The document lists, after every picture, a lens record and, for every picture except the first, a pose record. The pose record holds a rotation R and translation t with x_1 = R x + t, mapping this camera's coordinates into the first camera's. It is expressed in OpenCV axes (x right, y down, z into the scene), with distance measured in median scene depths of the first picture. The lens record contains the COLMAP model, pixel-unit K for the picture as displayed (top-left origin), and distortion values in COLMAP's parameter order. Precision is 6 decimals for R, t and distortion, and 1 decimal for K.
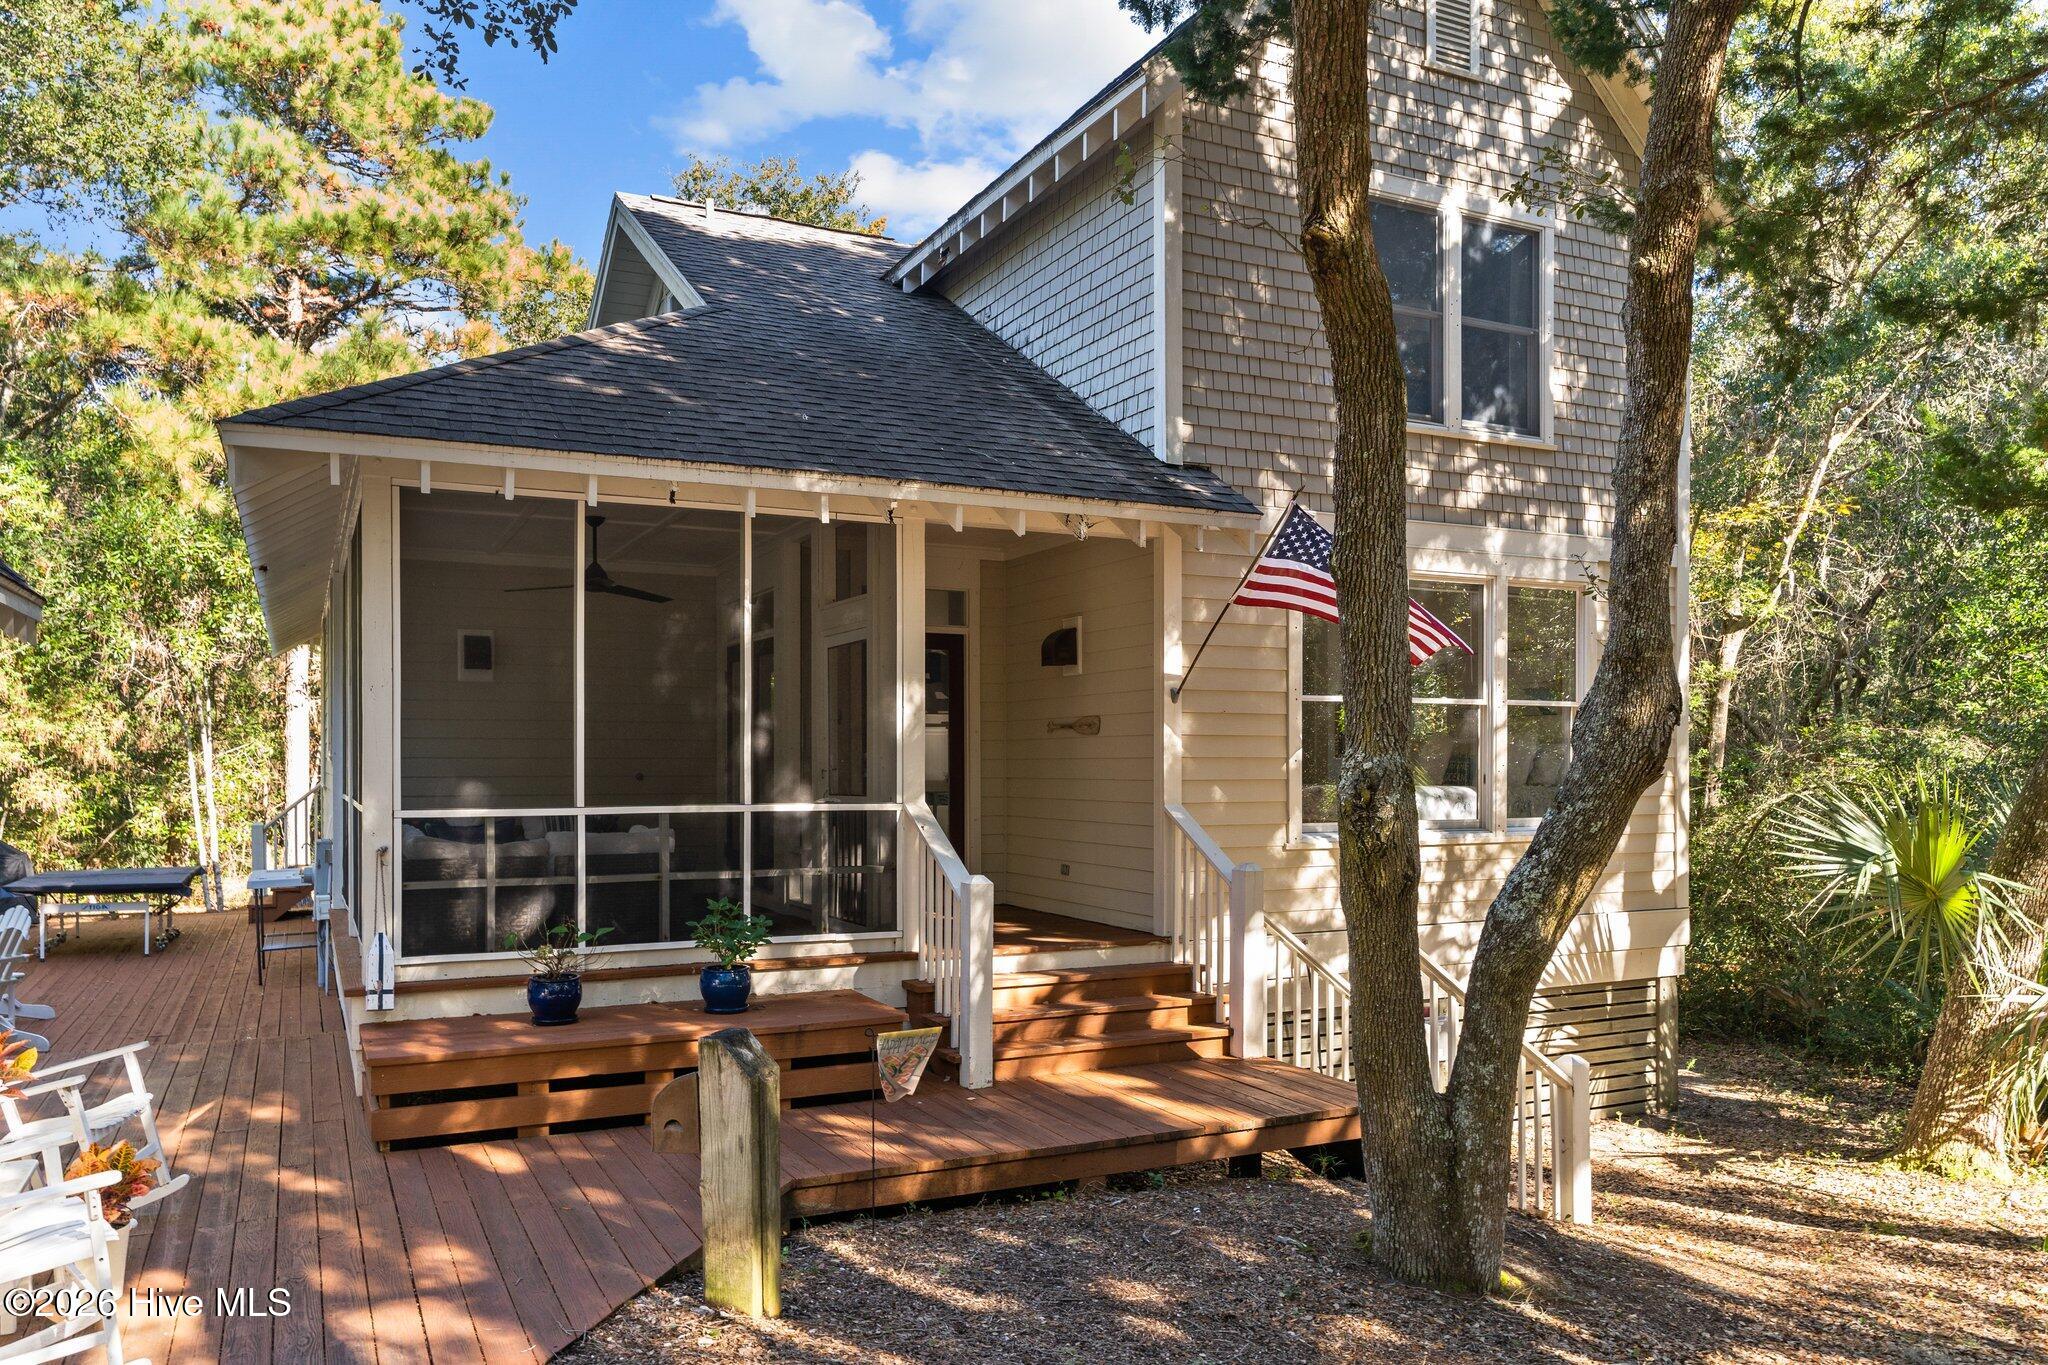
lens RADIAL K [[1474.4, 0, 1026.5], [0, 1474.4, 763.2], [0, 0, 1]] dist [-0.000346, -0.000687]
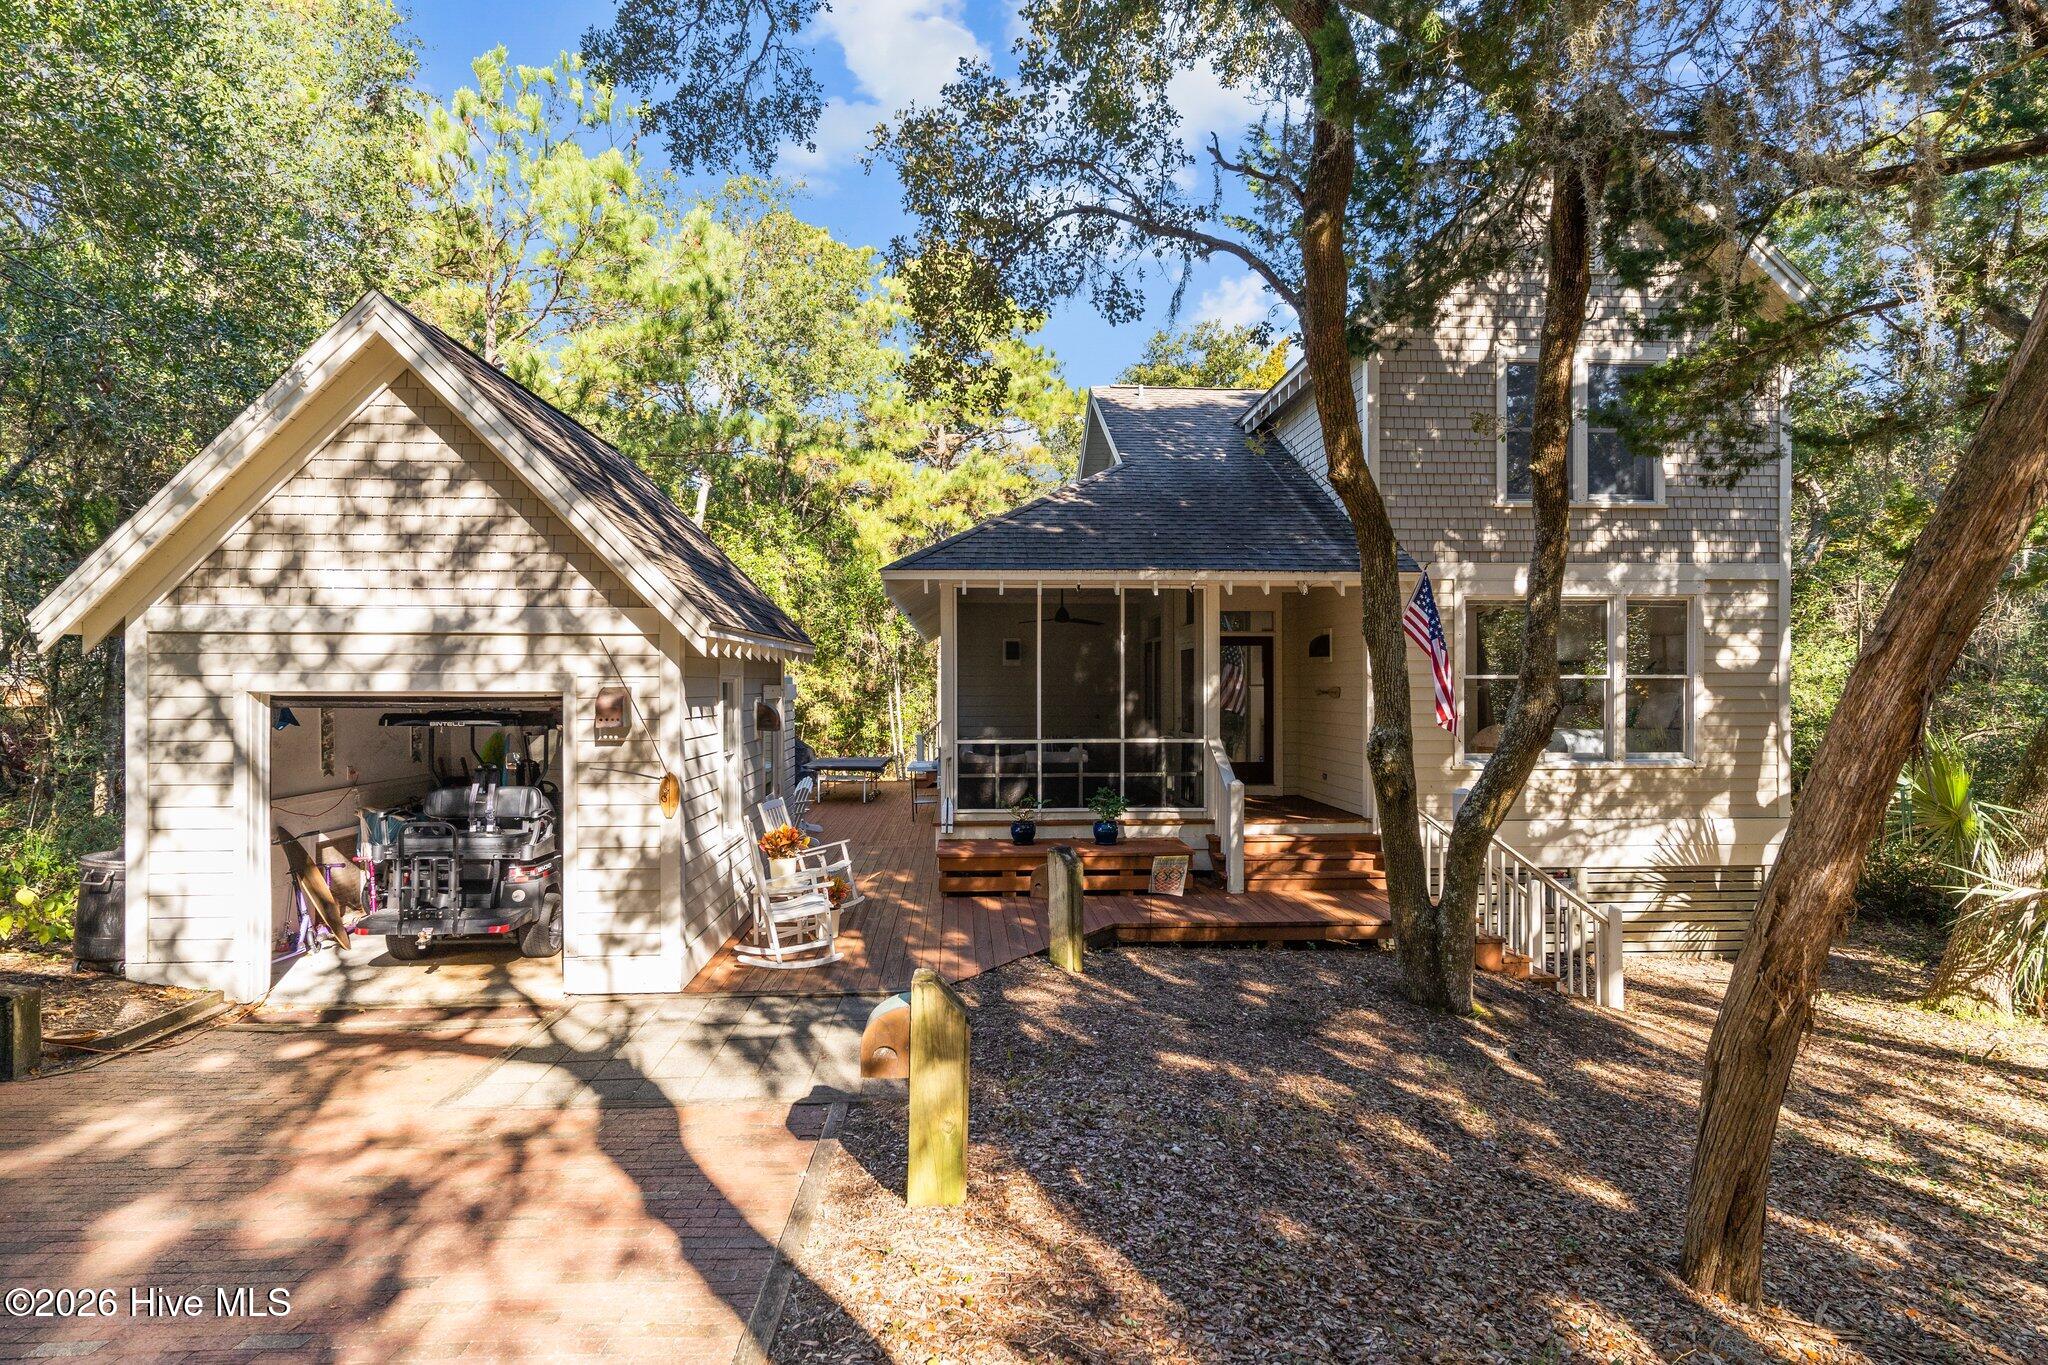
lens RADIAL K [[1063.3, 0, 1023.3], [0, 1063.3, 682.5], [0, 0, 1]] dist [0.003500, 0.001627]
pose [[0.919166, -0.000763, -0.393871, 0.225332], [0.000351, 0.999999, -0.001119, -0.041611], [0.393871, 0.000891, 0.919165, -0.313586]]
